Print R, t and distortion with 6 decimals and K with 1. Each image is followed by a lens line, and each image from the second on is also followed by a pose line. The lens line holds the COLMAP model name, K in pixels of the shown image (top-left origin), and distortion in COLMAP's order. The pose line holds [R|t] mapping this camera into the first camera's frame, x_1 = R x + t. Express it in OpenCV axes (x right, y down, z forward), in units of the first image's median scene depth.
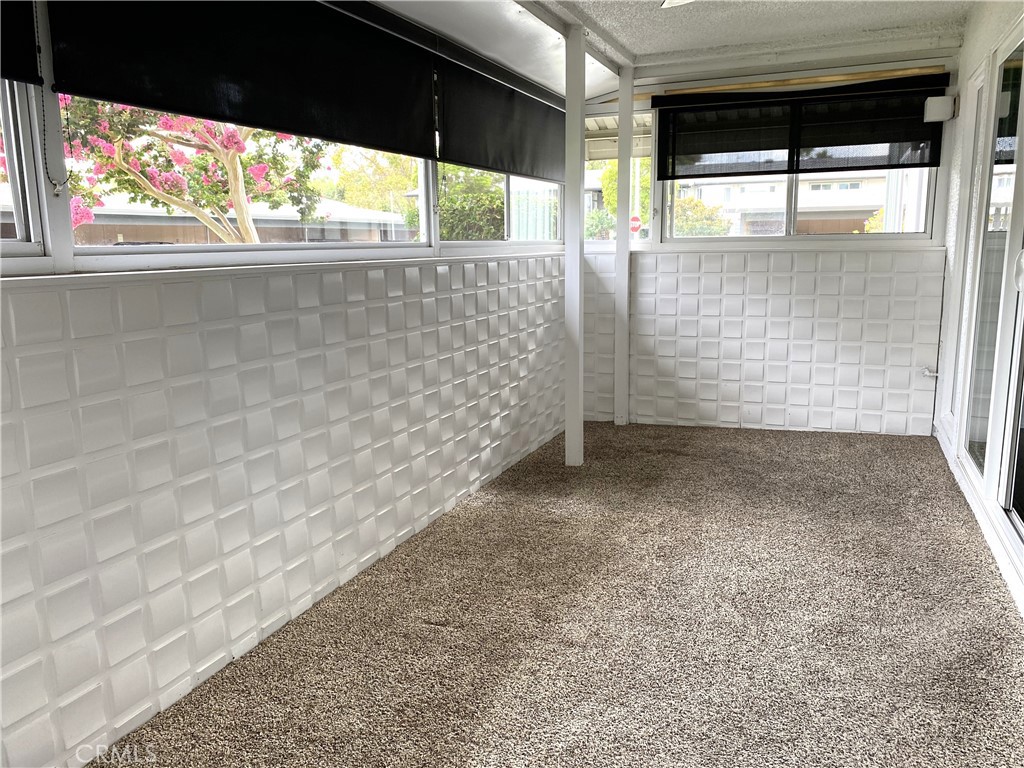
lens RADIAL K [[816.0, 0, 512.0], [0, 816.0, 384.0], [0, 0, 1]] dist [0.006061, -0.010779]
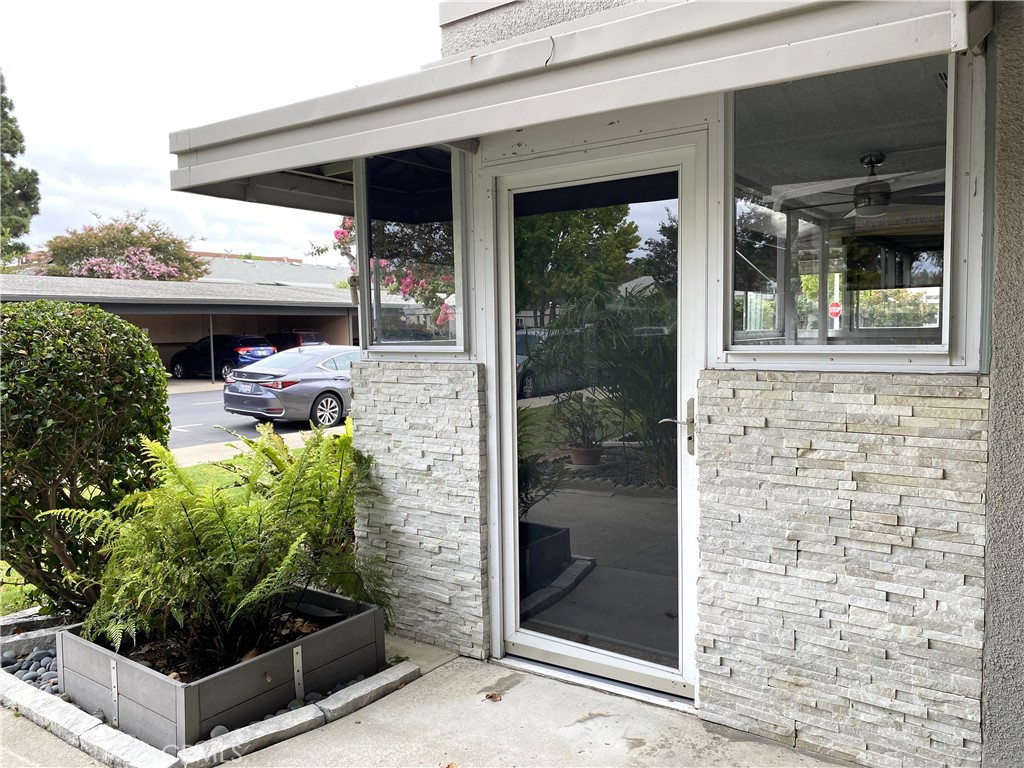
lens RADIAL K [[816.0, 0, 512.0], [0, 816.0, 384.0], [0, 0, 1]] dist [0.006061, -0.010779]
pose [[0.973717, 0.008560, -0.227599, -0.076494], [-0.031858, 0.994589, -0.098887, 0.085511], [0.225521, 0.103539, 0.968721, -0.558921]]
